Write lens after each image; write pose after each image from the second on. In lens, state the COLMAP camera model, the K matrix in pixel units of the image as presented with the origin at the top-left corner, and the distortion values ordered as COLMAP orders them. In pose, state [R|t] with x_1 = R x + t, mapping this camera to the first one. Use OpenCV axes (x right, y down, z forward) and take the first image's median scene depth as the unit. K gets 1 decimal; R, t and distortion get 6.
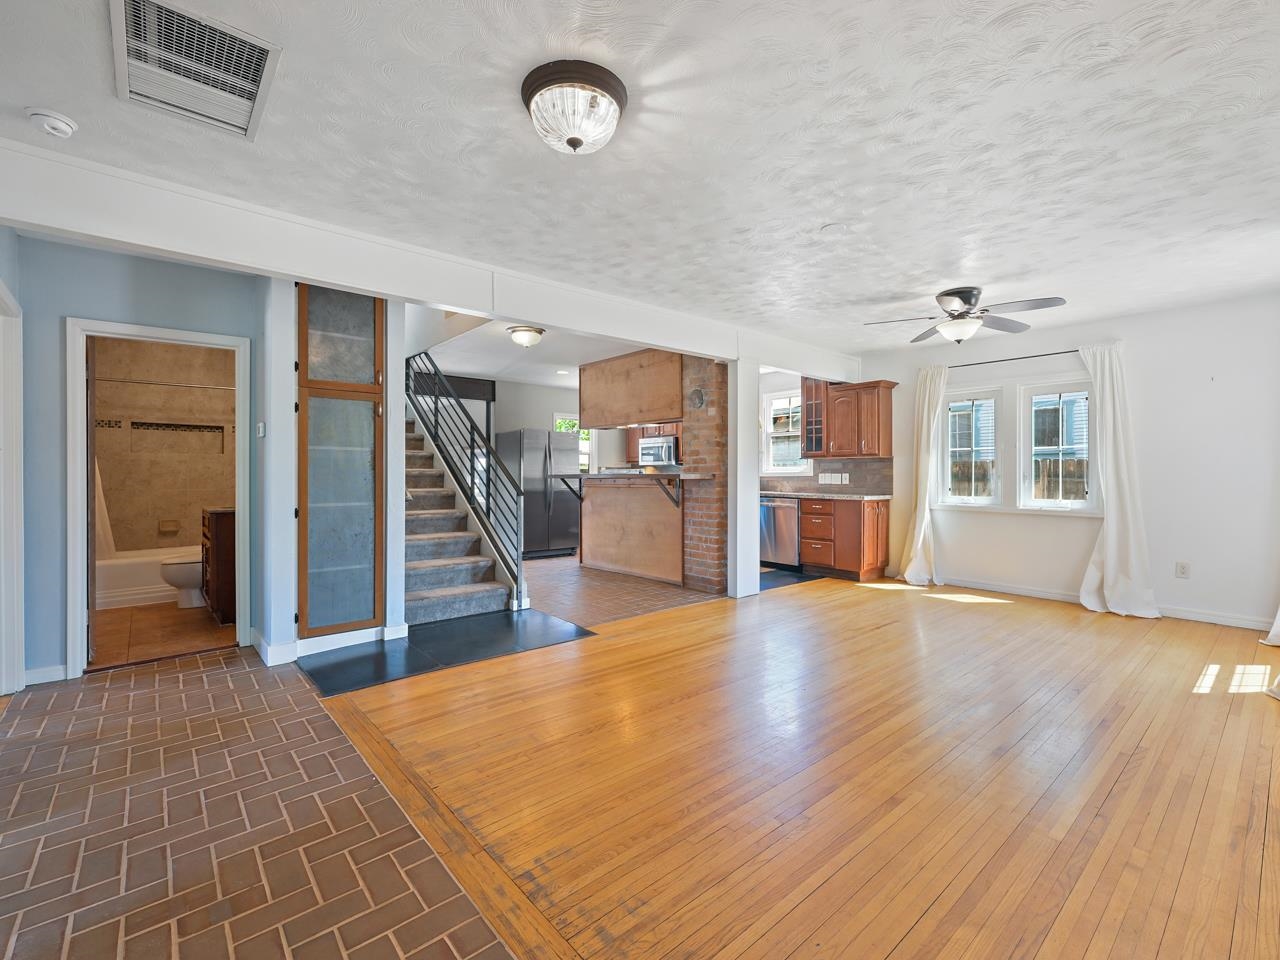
lens RADIAL K [[574.0, 0, 642.8], [0, 574.0, 473.2], [0, 0, 1]] dist [0.003123, 0.001258]
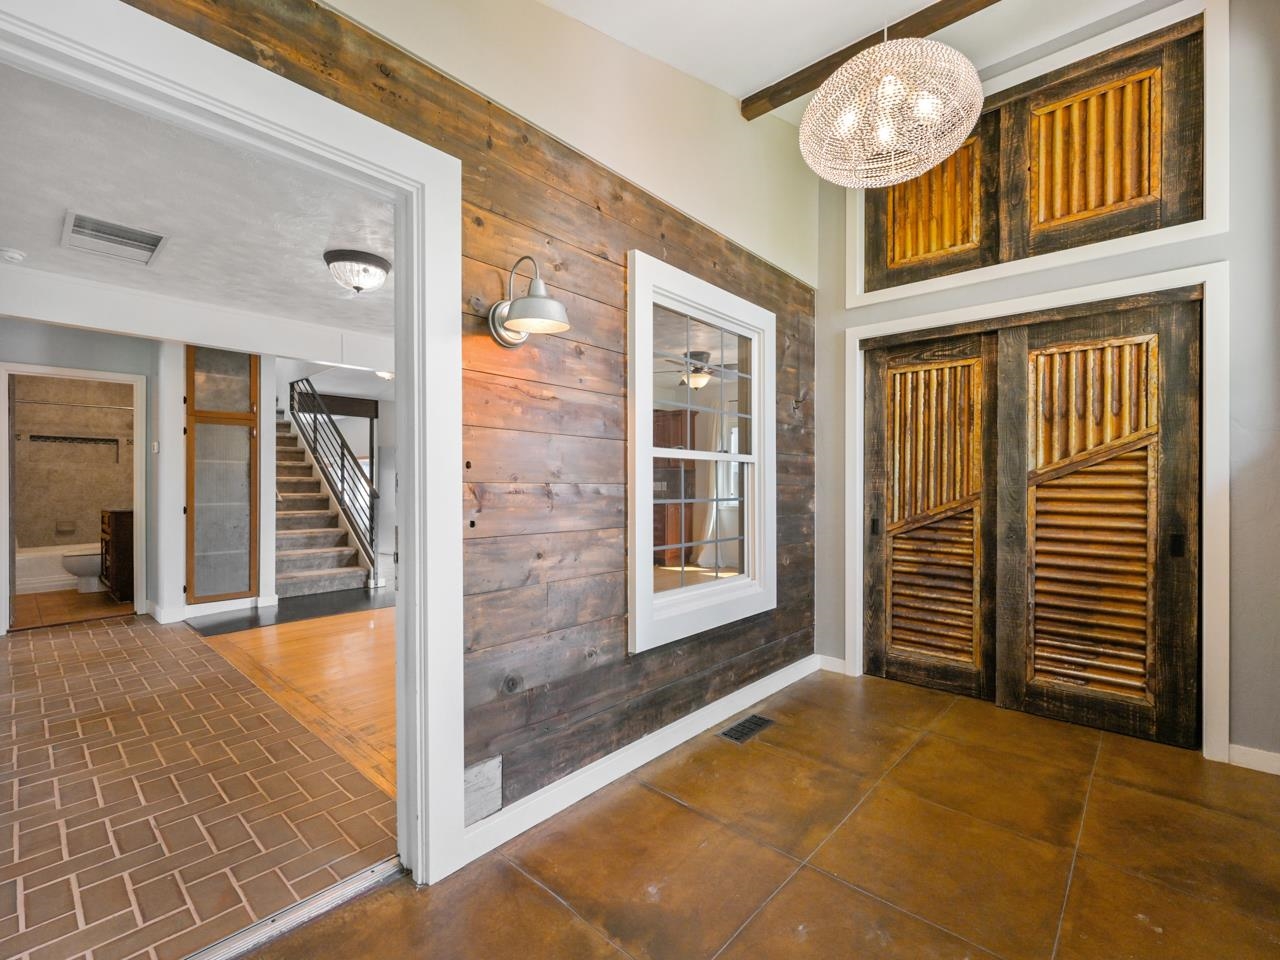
lens RADIAL K [[574.0, 0, 645.2], [0, 574.0, 483.2], [0, 0, 1]] dist [0.003123, 0.001258]
pose [[0.992486, 0.002248, 0.122335, 0.247276], [-0.002603, 0.999993, 0.002740, 0.000044], [-0.122328, -0.003037, 0.992485, -0.383350]]
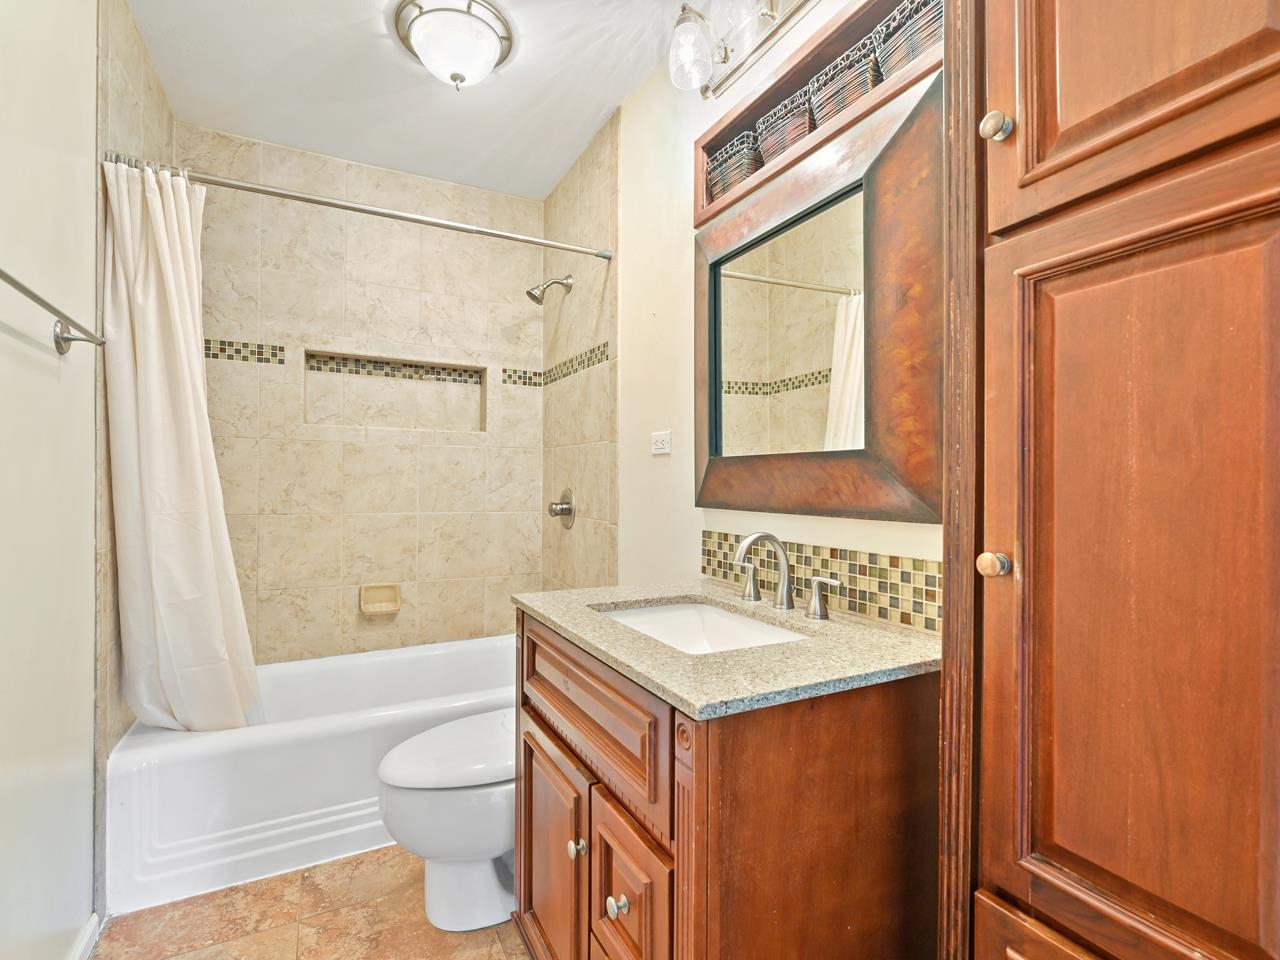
lens RADIAL K [[574.0, 0, 627.6], [0, 574.0, 477.9], [0, 0, 1]] dist [0.003123, 0.001258]
pose [[0.976549, 0.006055, -0.215209, -0.751105], [-0.007163, 0.999965, -0.004370, 0.004344], [0.215175, 0.005809, 0.976558, 0.848510]]
